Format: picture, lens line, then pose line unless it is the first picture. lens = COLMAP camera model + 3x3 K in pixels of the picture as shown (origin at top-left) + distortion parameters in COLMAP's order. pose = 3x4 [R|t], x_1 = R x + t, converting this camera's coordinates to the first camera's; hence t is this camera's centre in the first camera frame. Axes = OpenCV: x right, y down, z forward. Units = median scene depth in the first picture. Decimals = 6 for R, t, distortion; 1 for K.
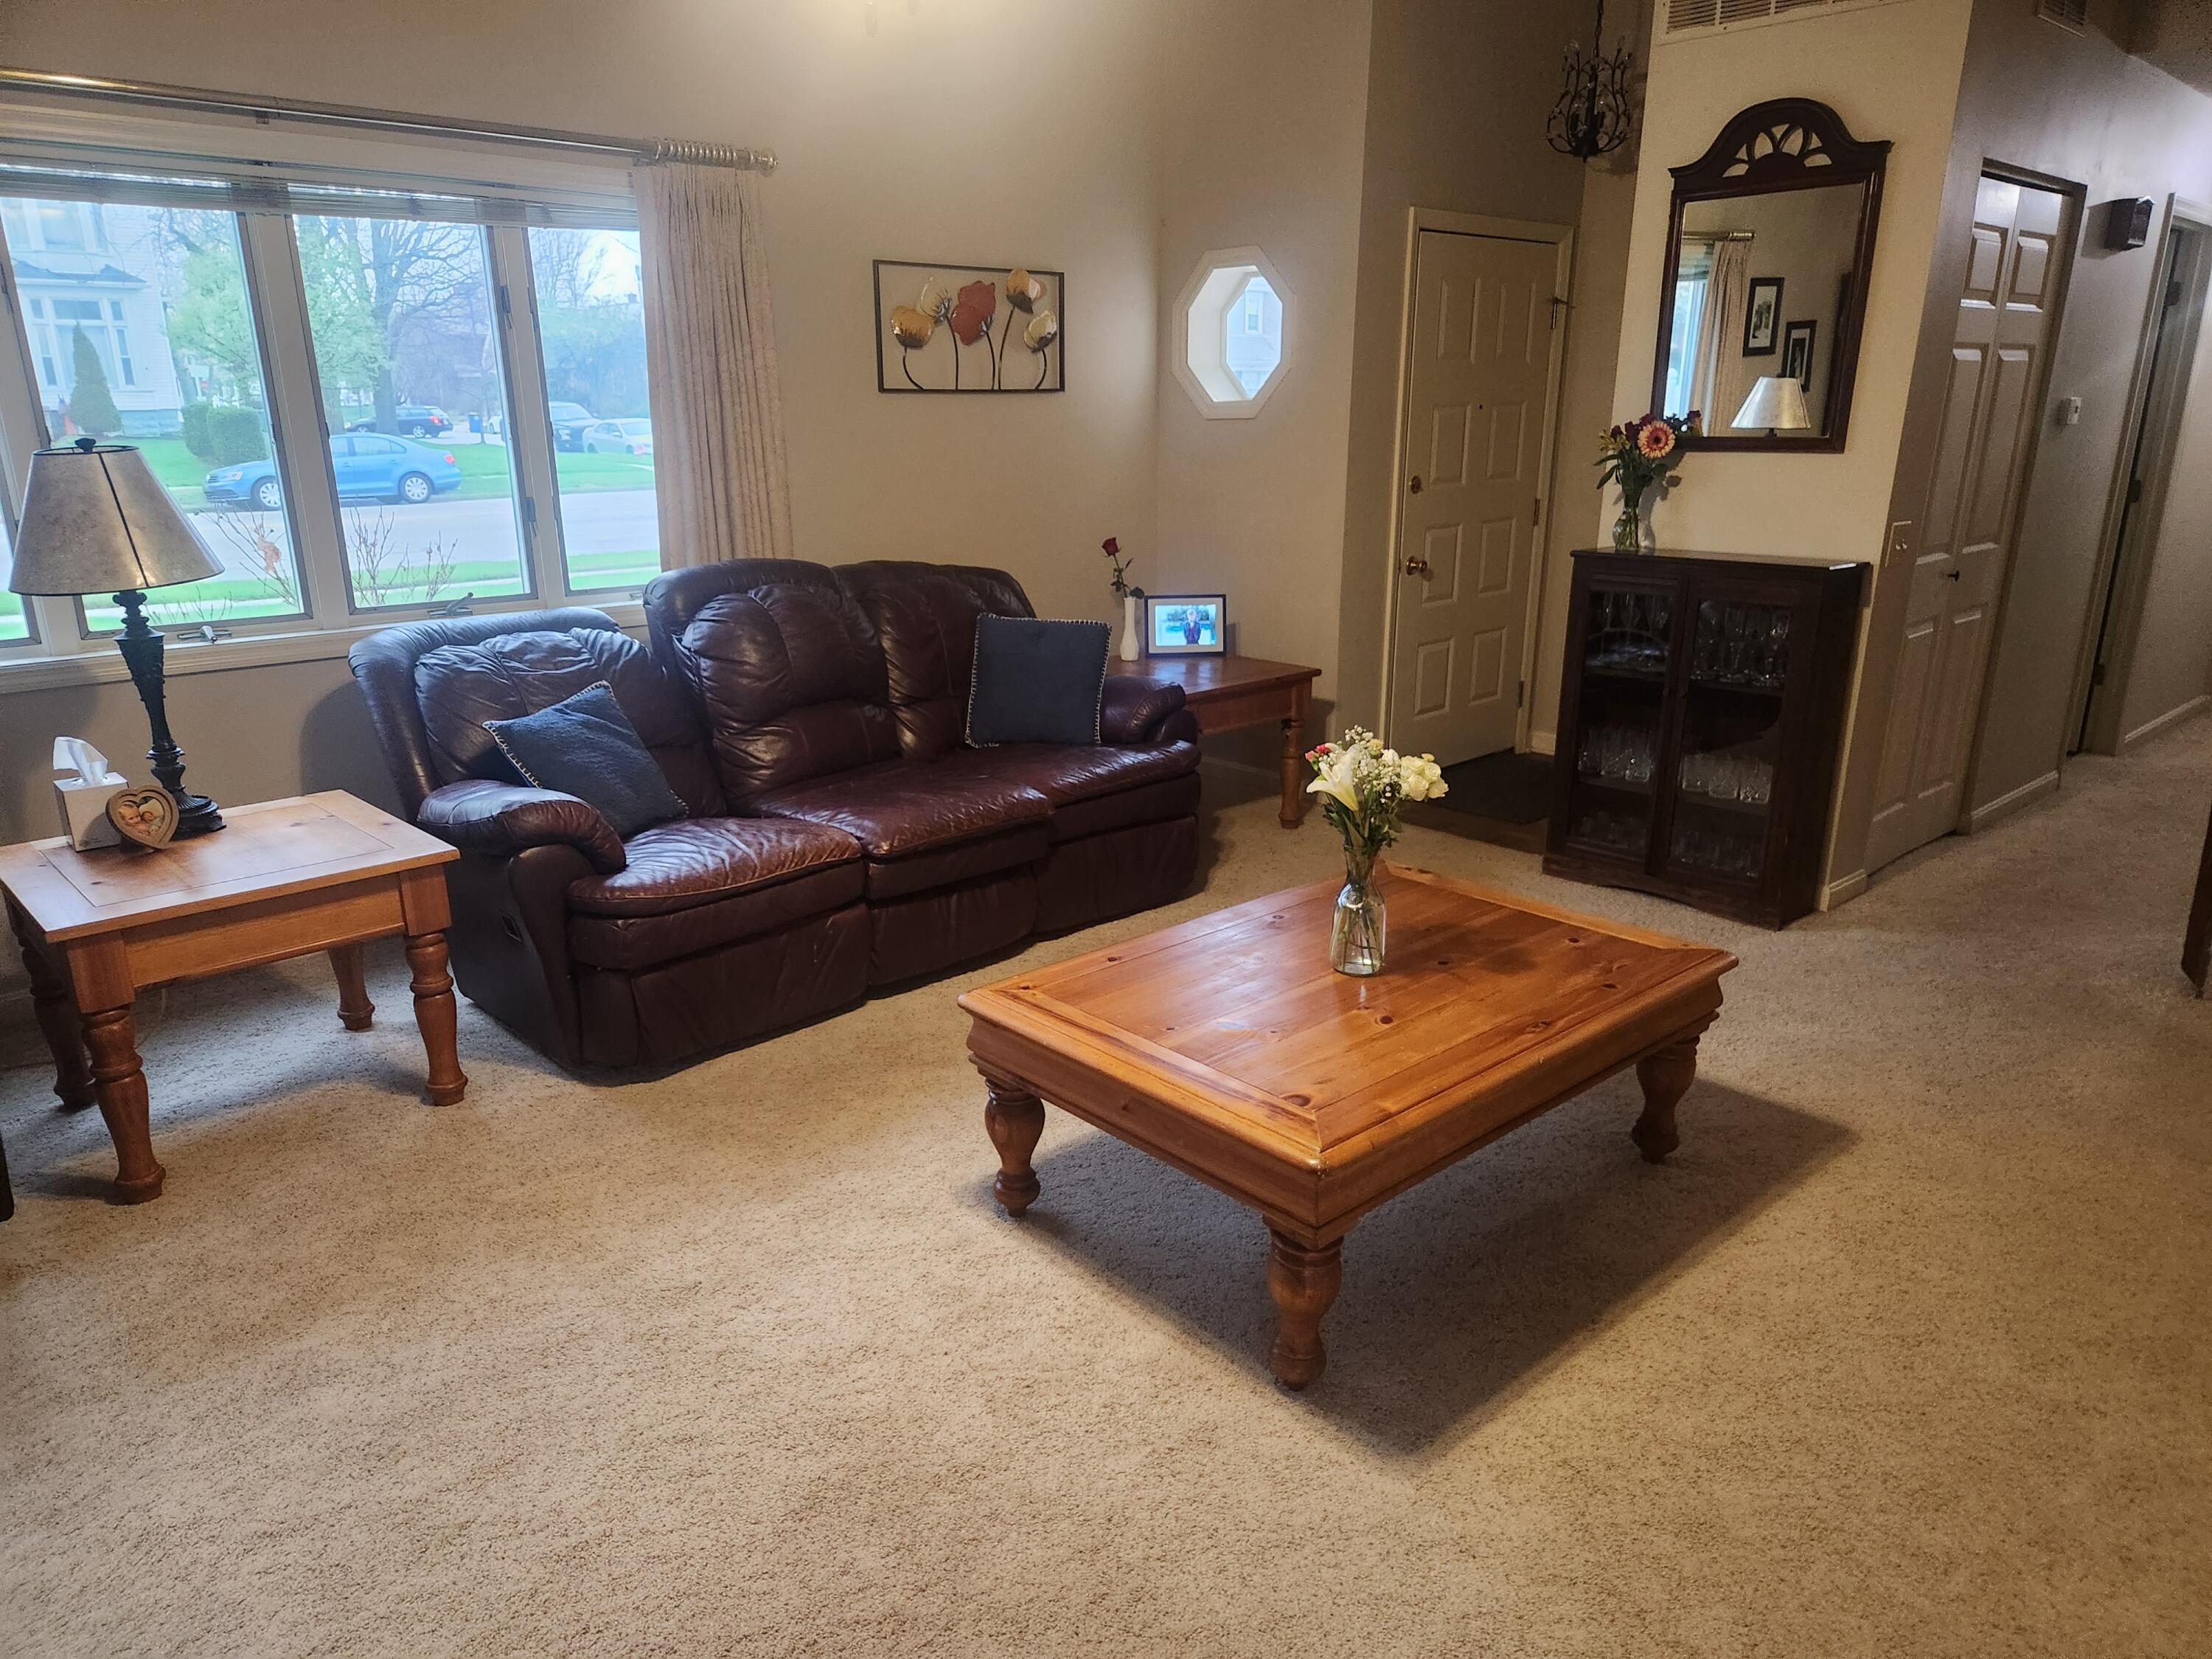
lens RADIAL K [[1481.9, 0, 1078.6], [0, 1481.9, 845.1], [0, 0, 1]] dist [0.072673, -0.058388]
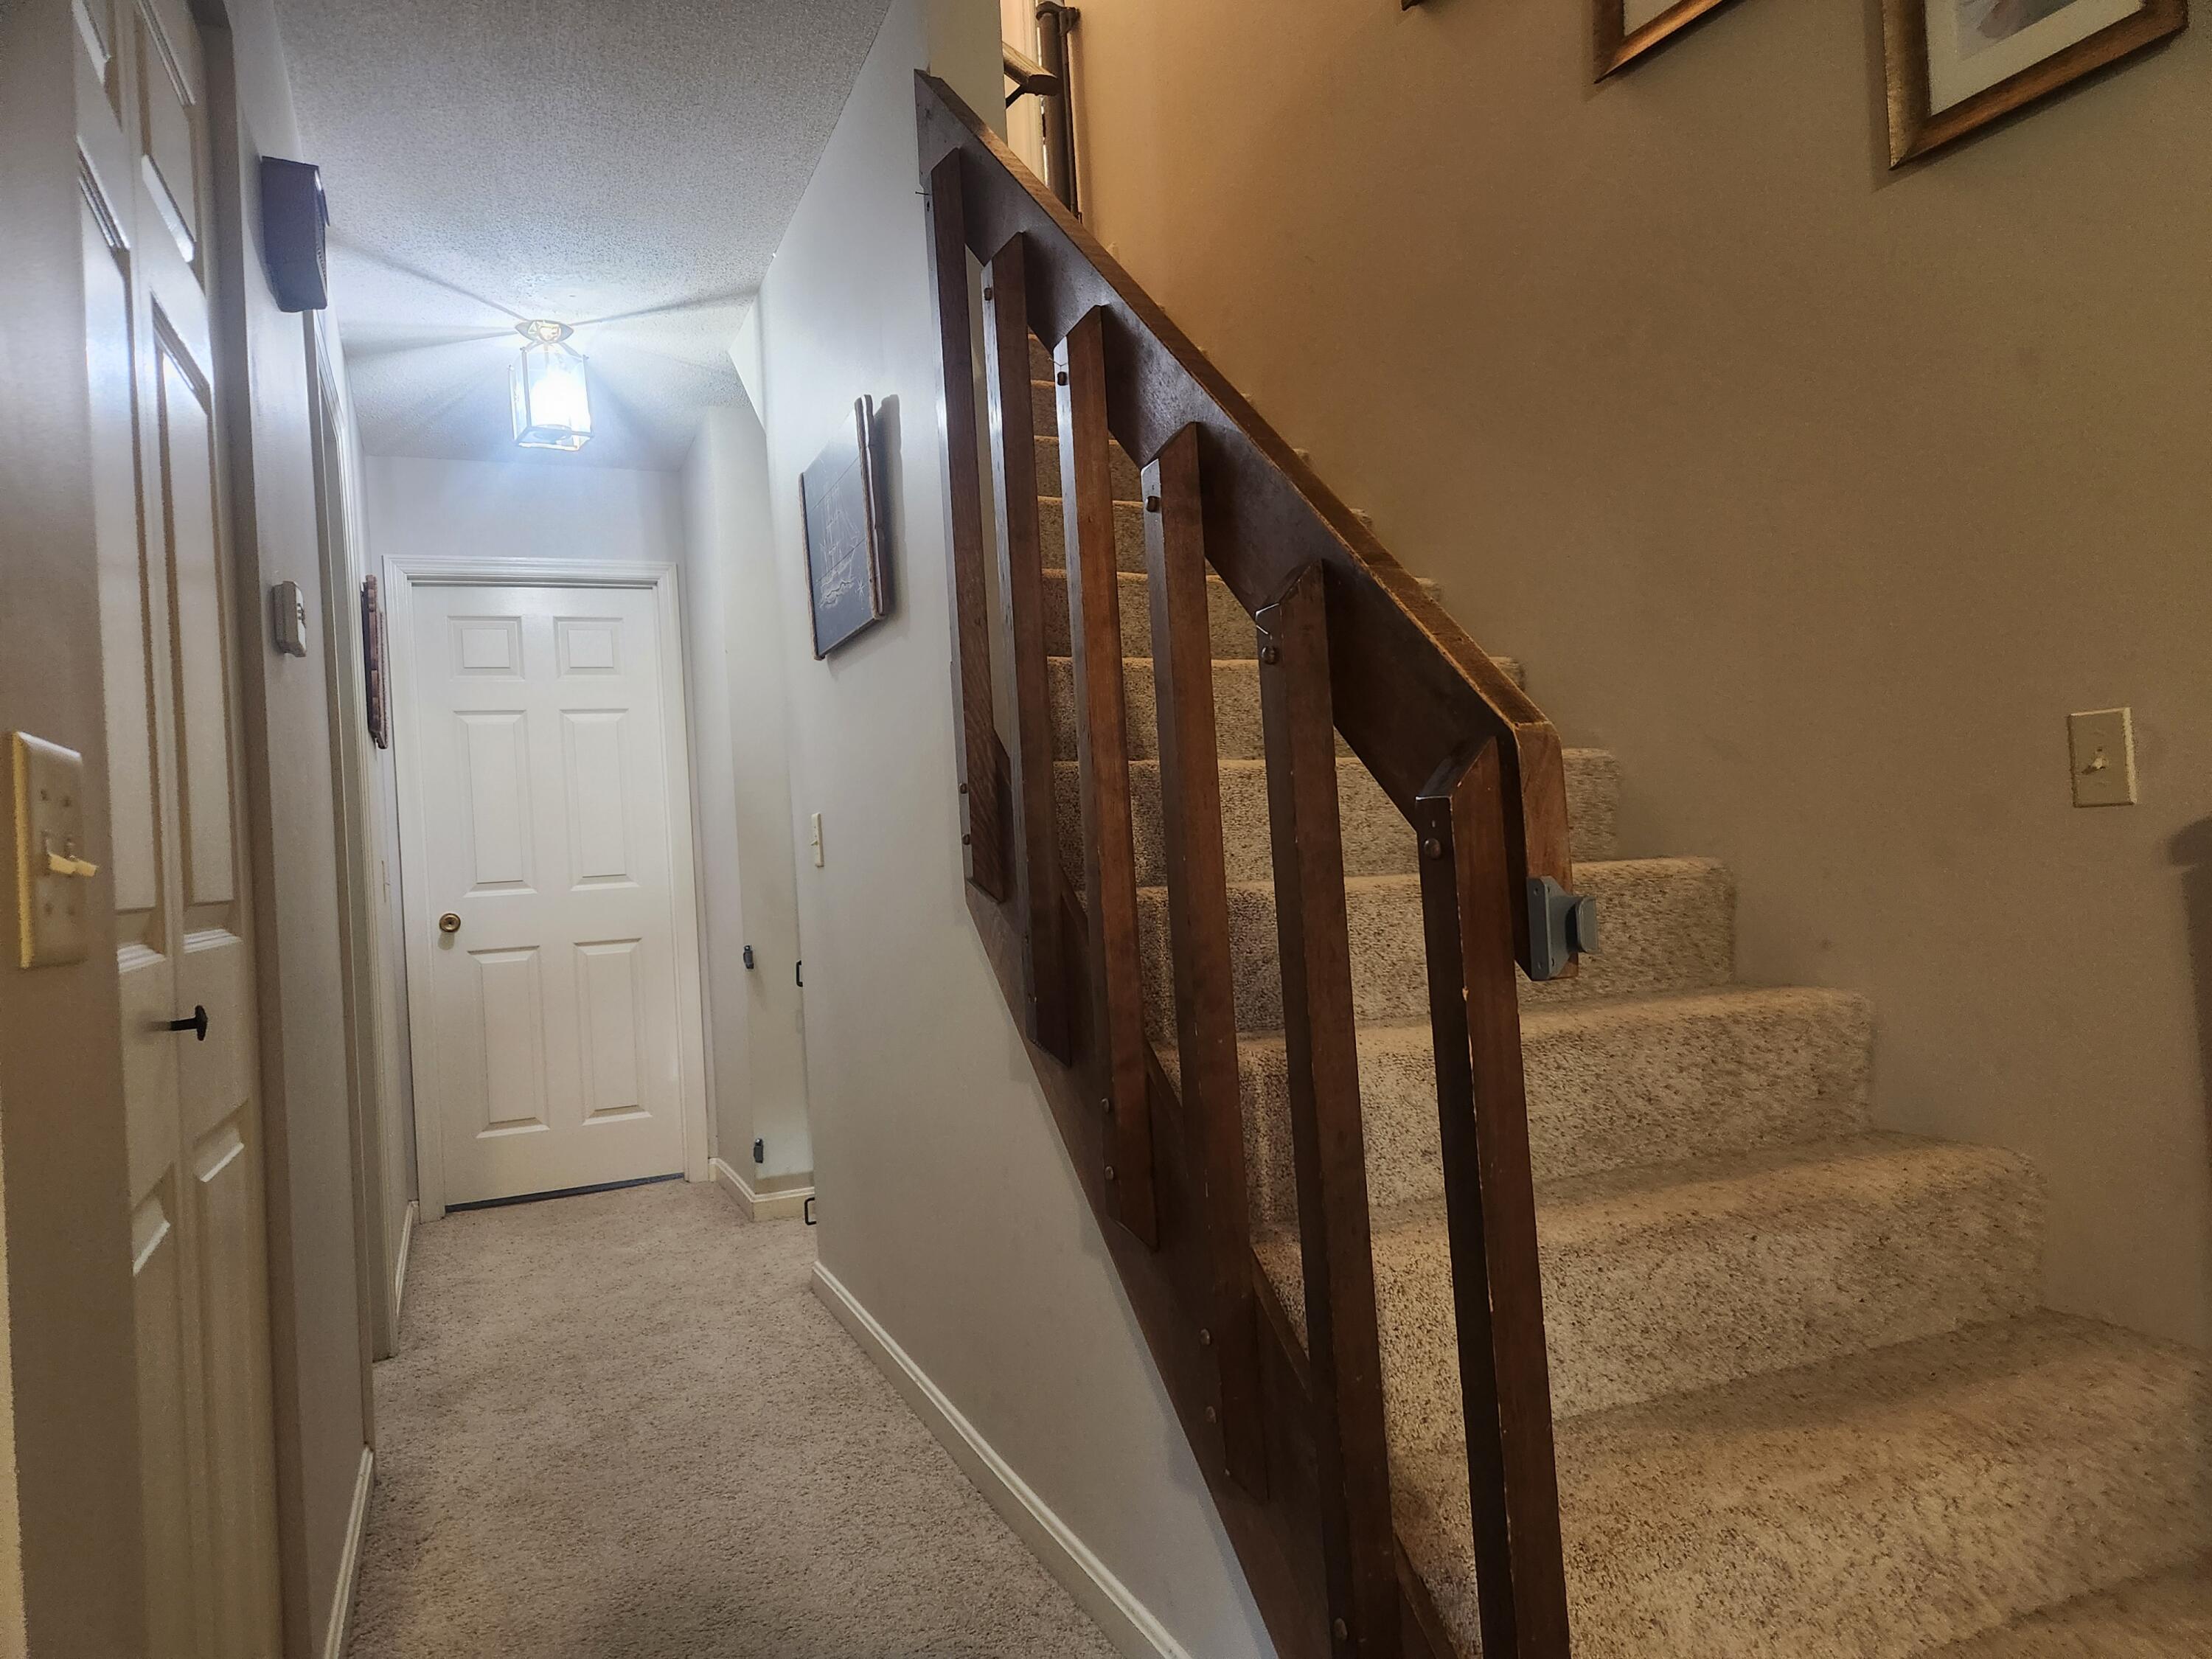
lens RADIAL K [[1481.9, 0, 1090.6], [0, 1481.9, 847.7], [0, 0, 1]] dist [0.072673, -0.058388]
pose [[0.340492, -0.011475, 0.940177, 0.460071], [0.323707, 0.940228, -0.105758, -0.155358], [-0.882768, 0.340352, 0.323855, 0.929458]]
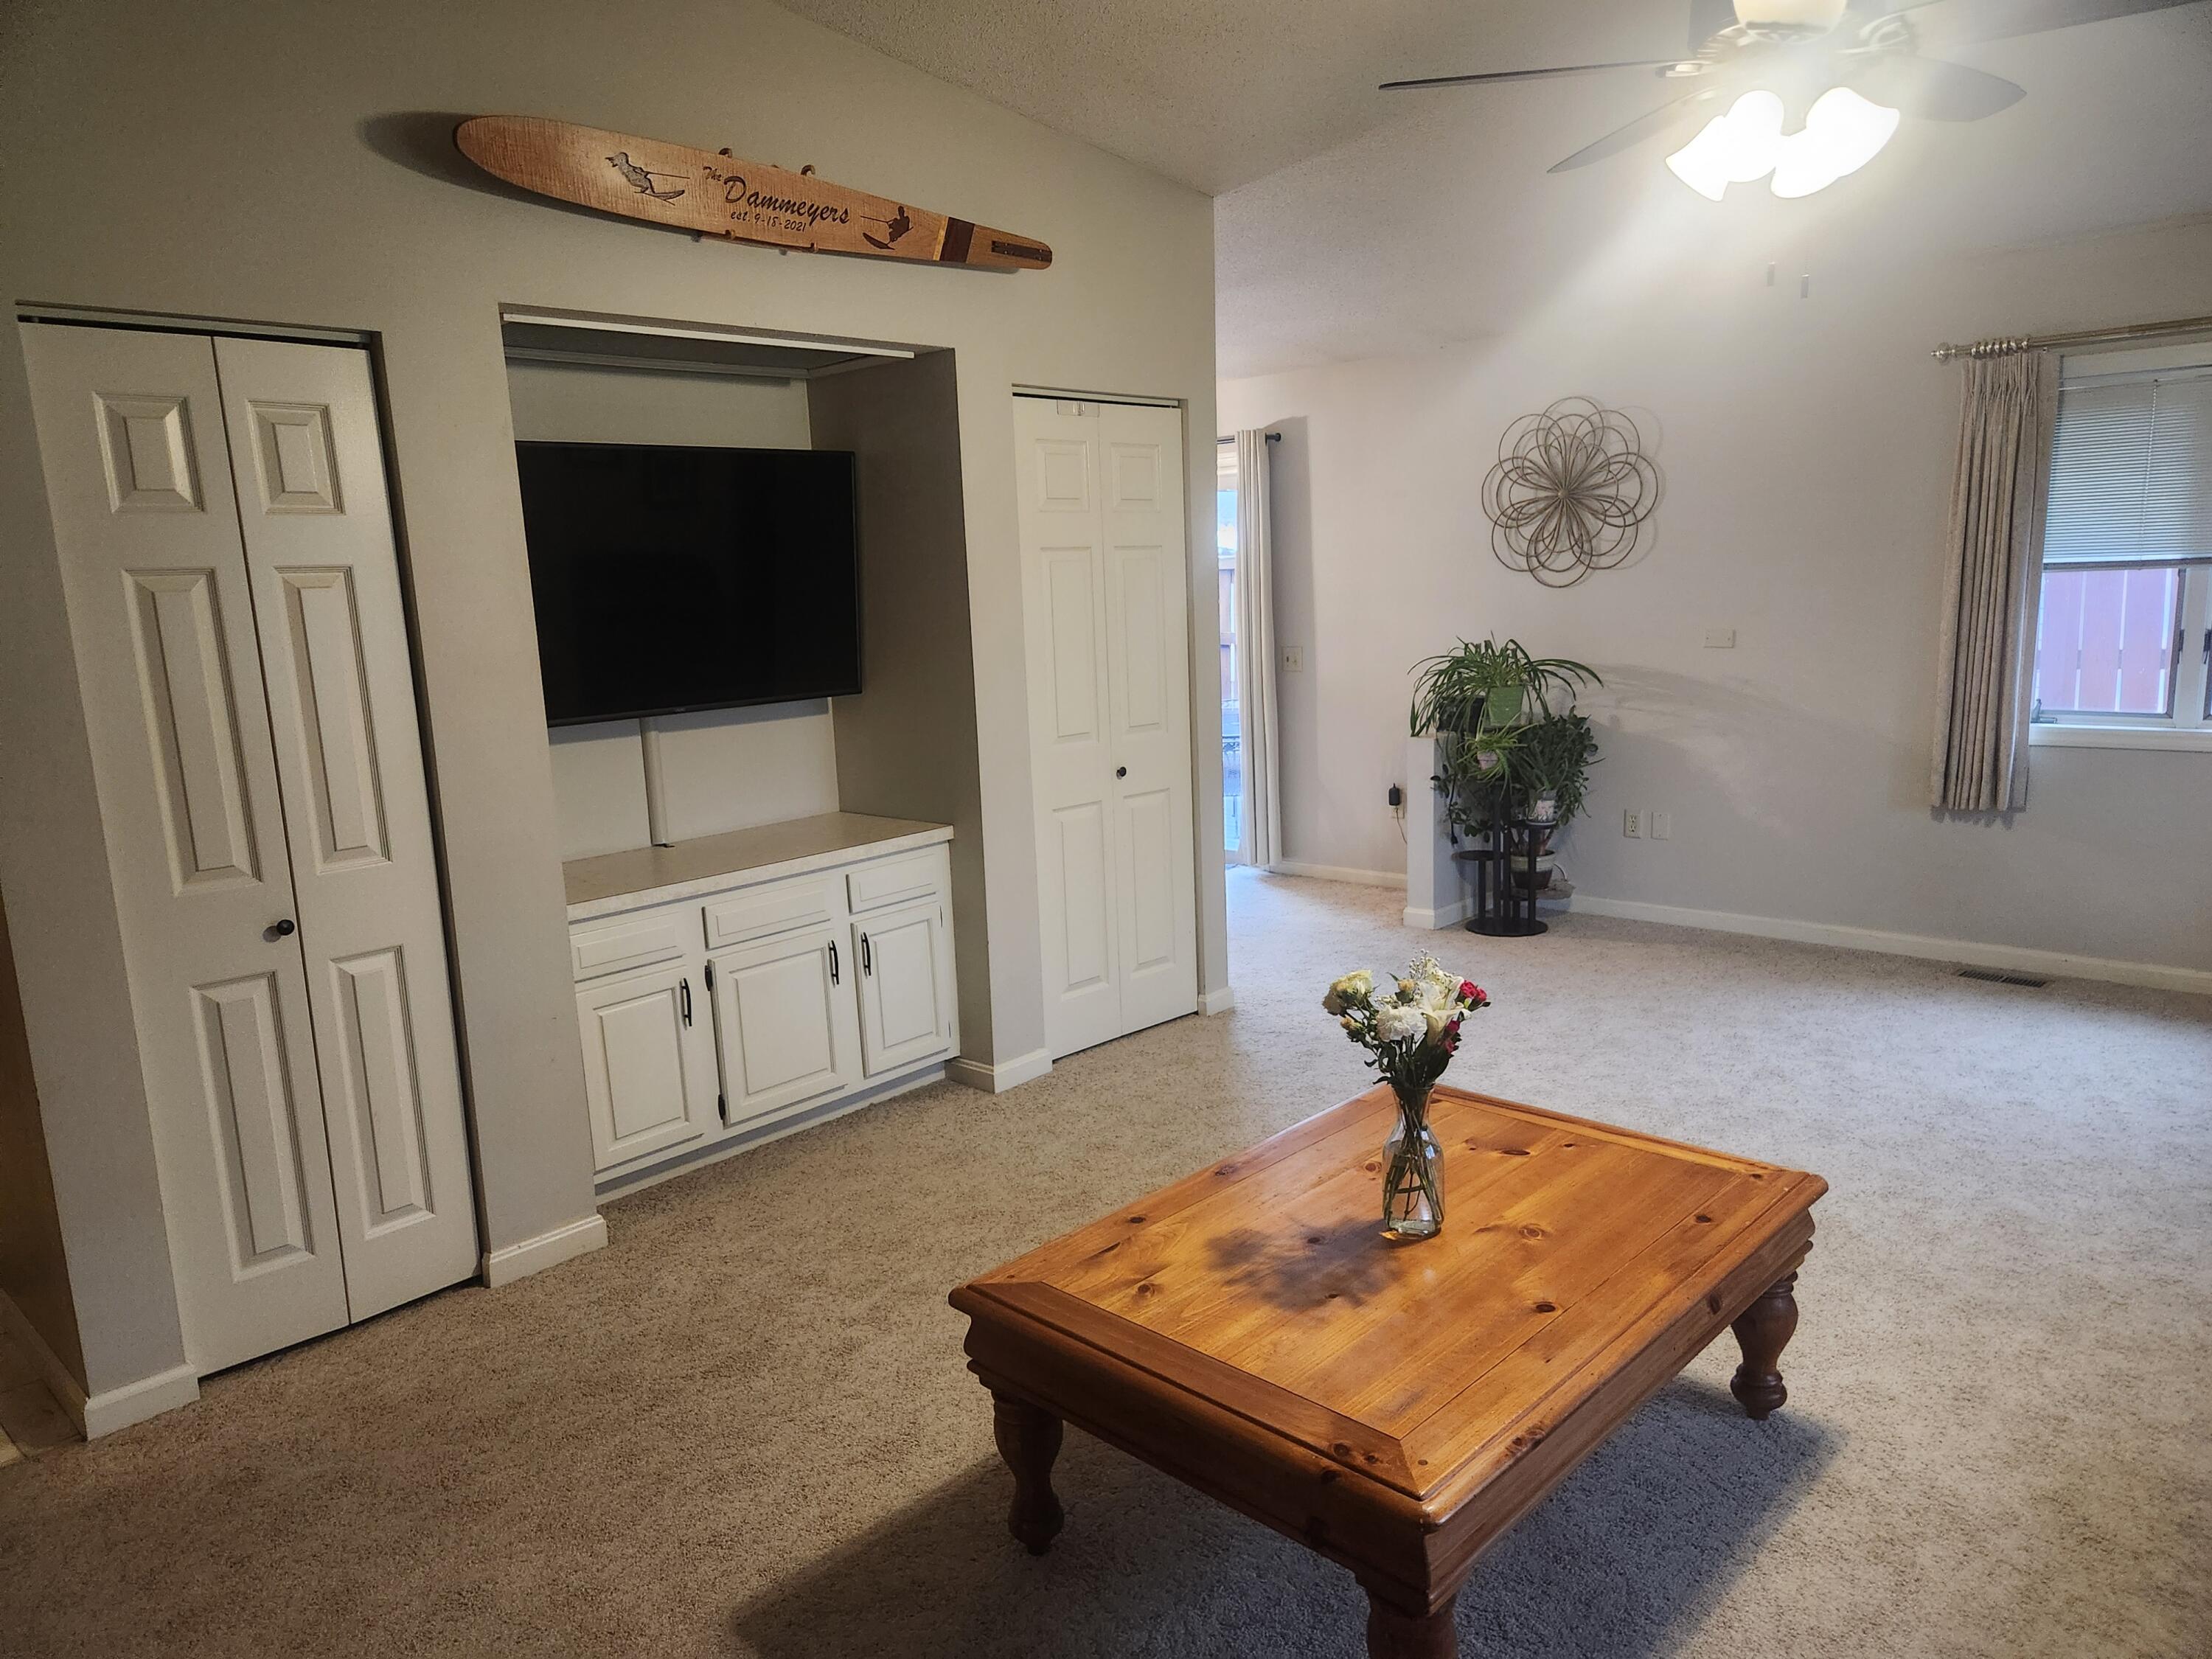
lens RADIAL K [[1481.9, 0, 1087.4], [0, 1481.9, 843.5], [0, 0, 1]] dist [0.072673, -0.058388]
pose [[-0.996801, 0.054860, -0.058125, 0.310697], [0.022700, 0.891605, 0.452245, -0.384152], [0.076635, 0.449478, -0.889998, 1.247190]]
